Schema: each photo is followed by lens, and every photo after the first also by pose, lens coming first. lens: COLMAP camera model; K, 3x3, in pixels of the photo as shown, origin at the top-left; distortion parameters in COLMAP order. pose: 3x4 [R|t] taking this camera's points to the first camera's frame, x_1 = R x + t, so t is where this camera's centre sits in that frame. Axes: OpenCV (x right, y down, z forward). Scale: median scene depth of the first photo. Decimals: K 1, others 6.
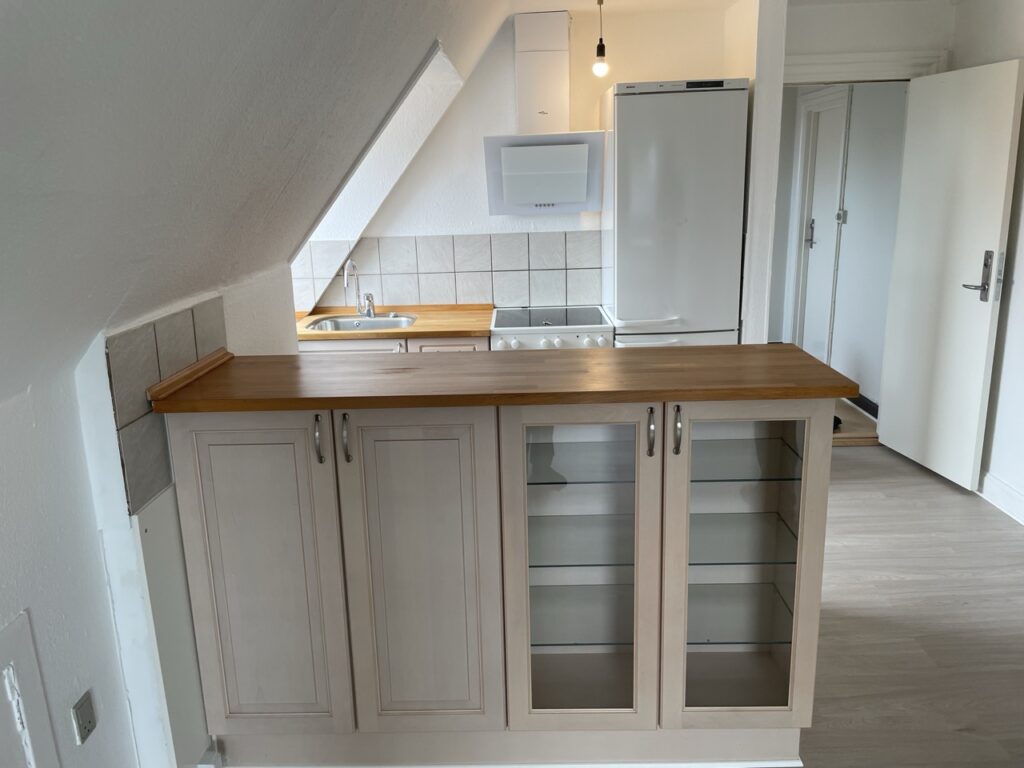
lens RADIAL K [[768.6, 0, 509.3], [0, 768.6, 379.2], [0, 0, 1]] dist [0.089609, -0.118098]
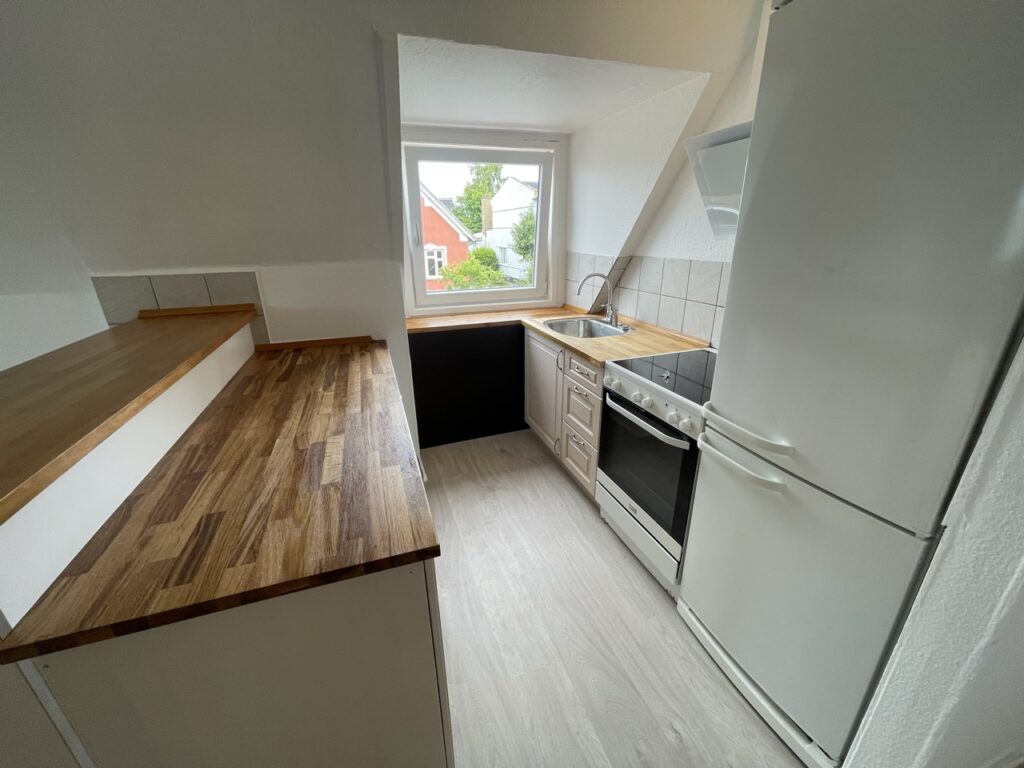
lens RADIAL K [[410.9, 0, 508.5], [0, 410.9, 385.7], [0, 0, 1]] dist [-0.005240, -0.000672]
pose [[0.356867, 0.351571, -0.865473, 0.333159], [-0.236868, 0.930254, 0.280216, -0.132941], [0.903626, 0.105003, 0.415252, 0.614563]]
